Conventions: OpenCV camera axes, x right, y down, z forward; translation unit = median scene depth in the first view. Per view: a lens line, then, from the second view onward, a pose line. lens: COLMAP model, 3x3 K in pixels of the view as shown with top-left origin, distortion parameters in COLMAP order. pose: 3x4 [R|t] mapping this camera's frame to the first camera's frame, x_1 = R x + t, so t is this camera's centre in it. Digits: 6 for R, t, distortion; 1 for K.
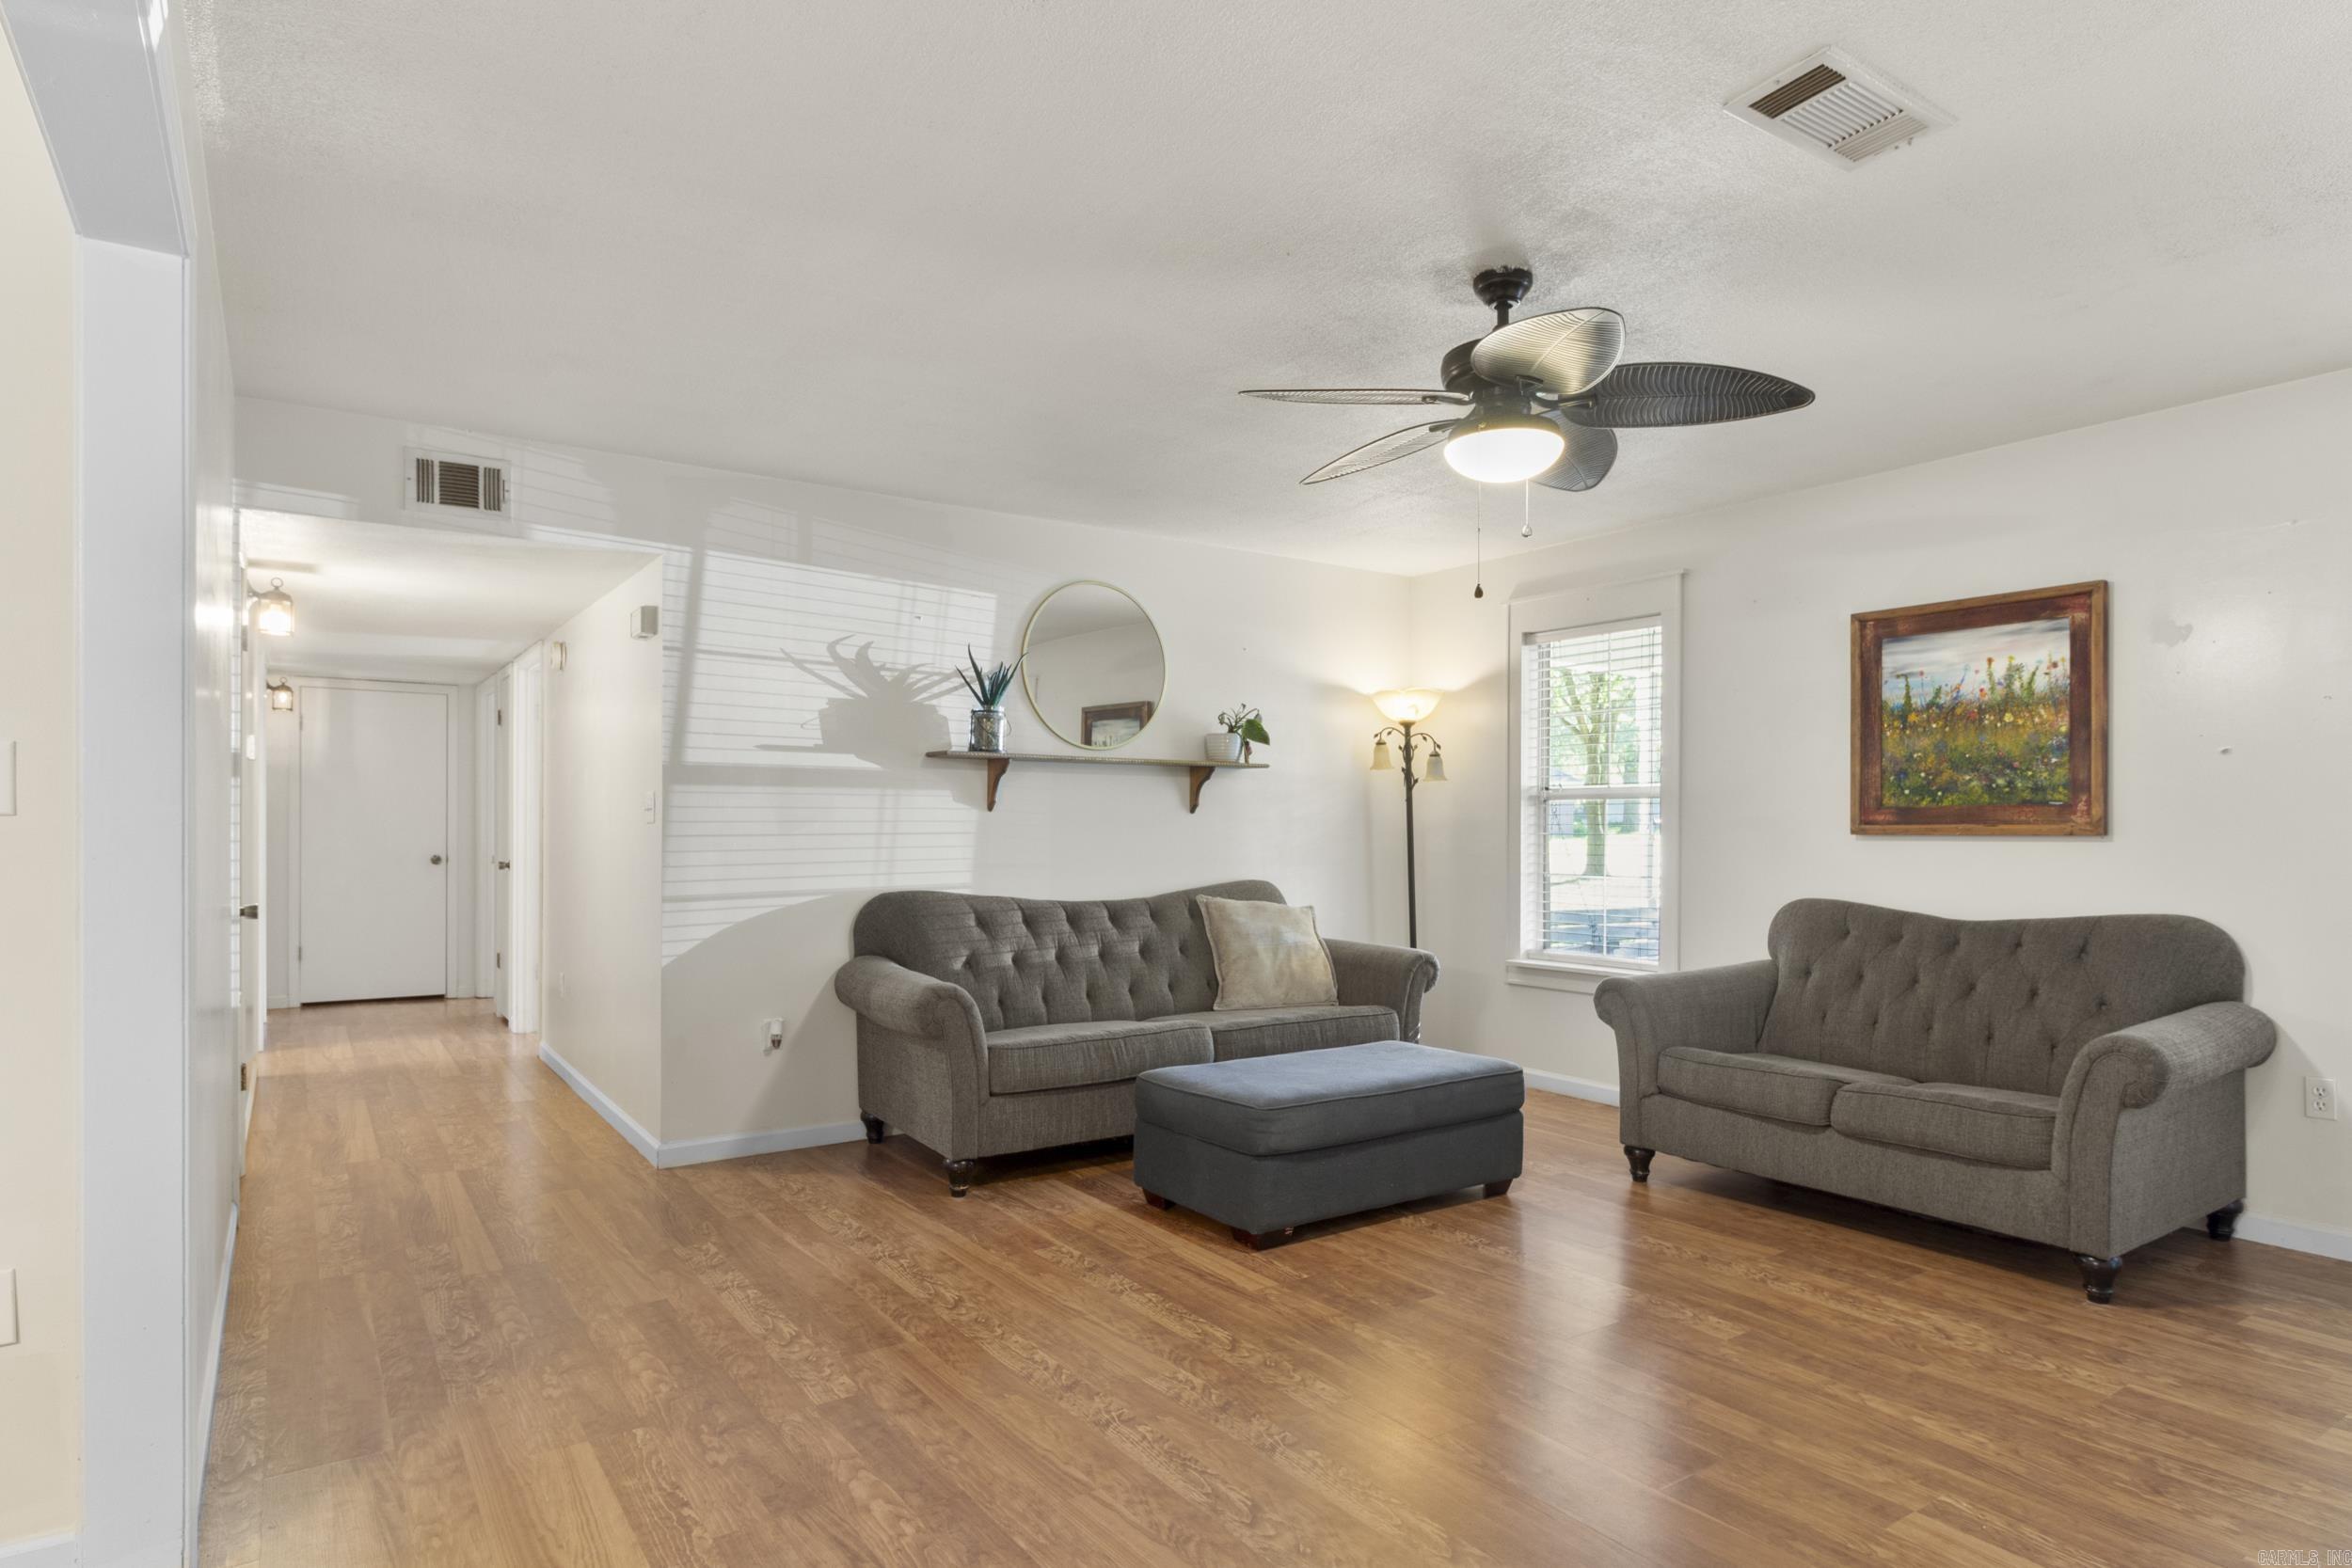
lens RADIAL K [[1300.7, 0, 1198.1], [0, 1300.7, 830.1], [0, 0, 1]] dist [0.000737, 0.000104]
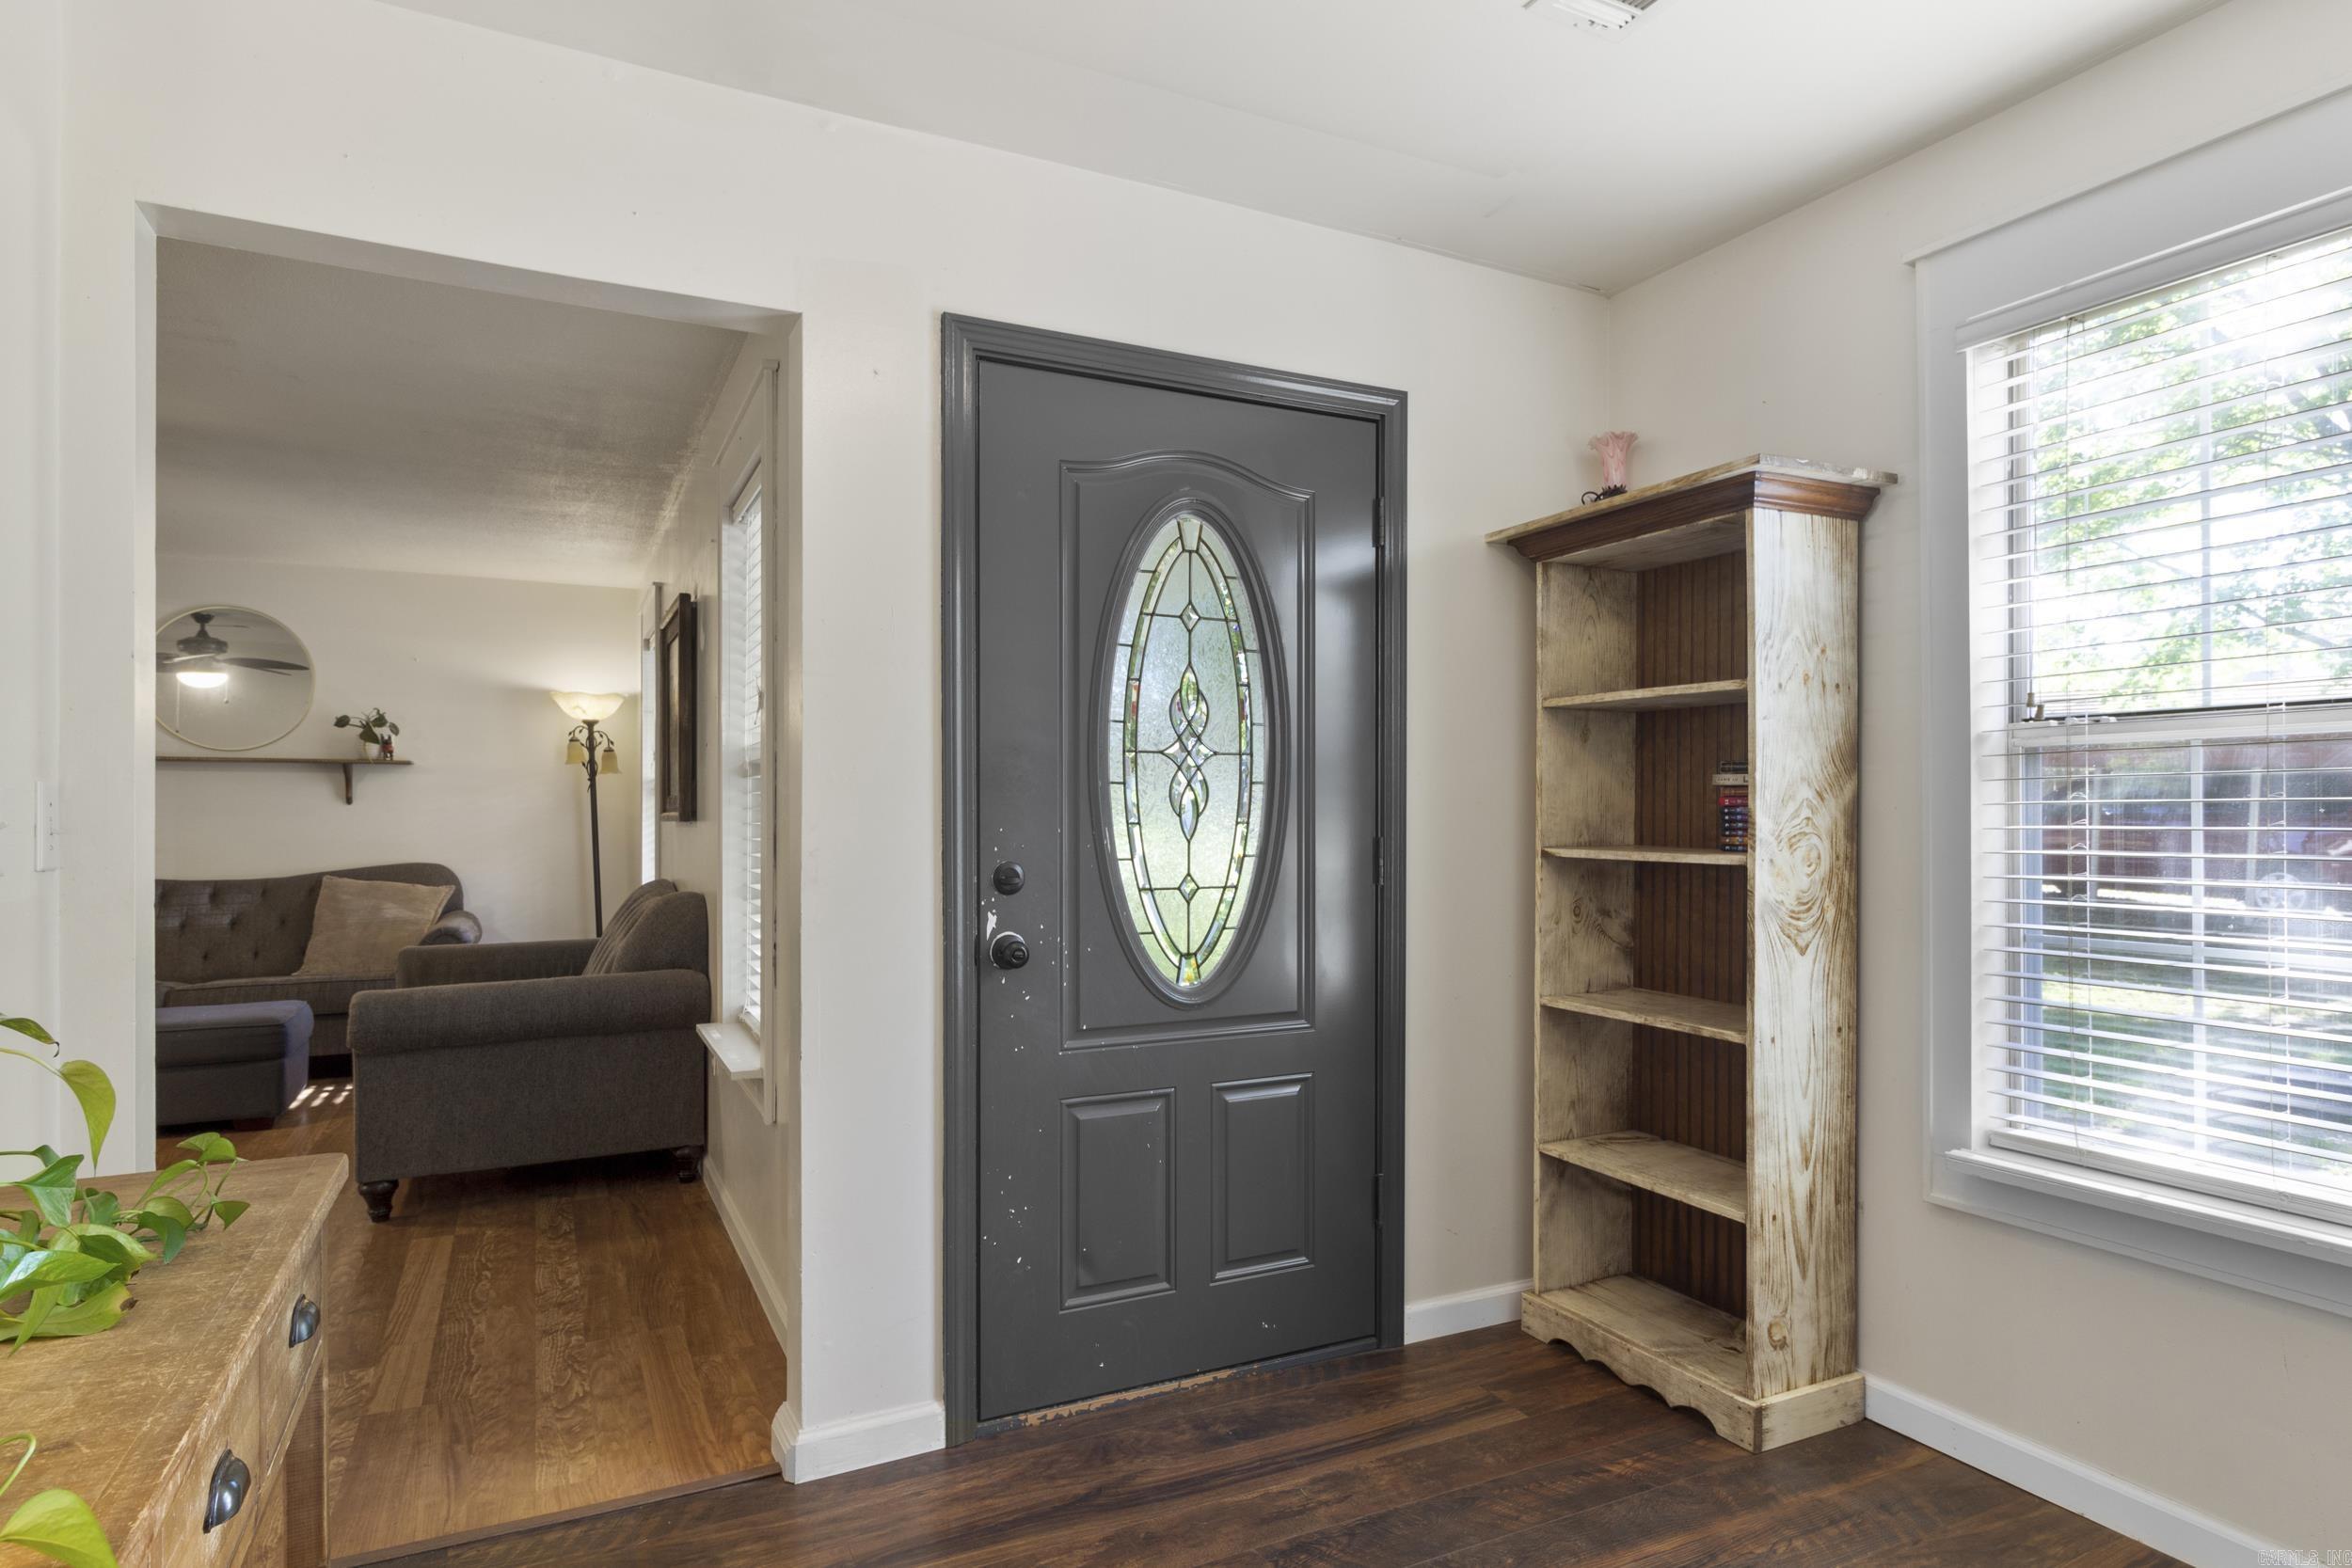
lens RADIAL K [[1310.2, 0, 1206.3], [0, 1310.2, 812.0], [0, 0, 1]] dist [0.001251, -0.001697]
pose [[0.990294, -0.004091, -0.138927, 1.184549], [0.003330, 0.999978, -0.005712, 0.003761], [0.138948, 0.005194, 0.990286, -0.047367]]
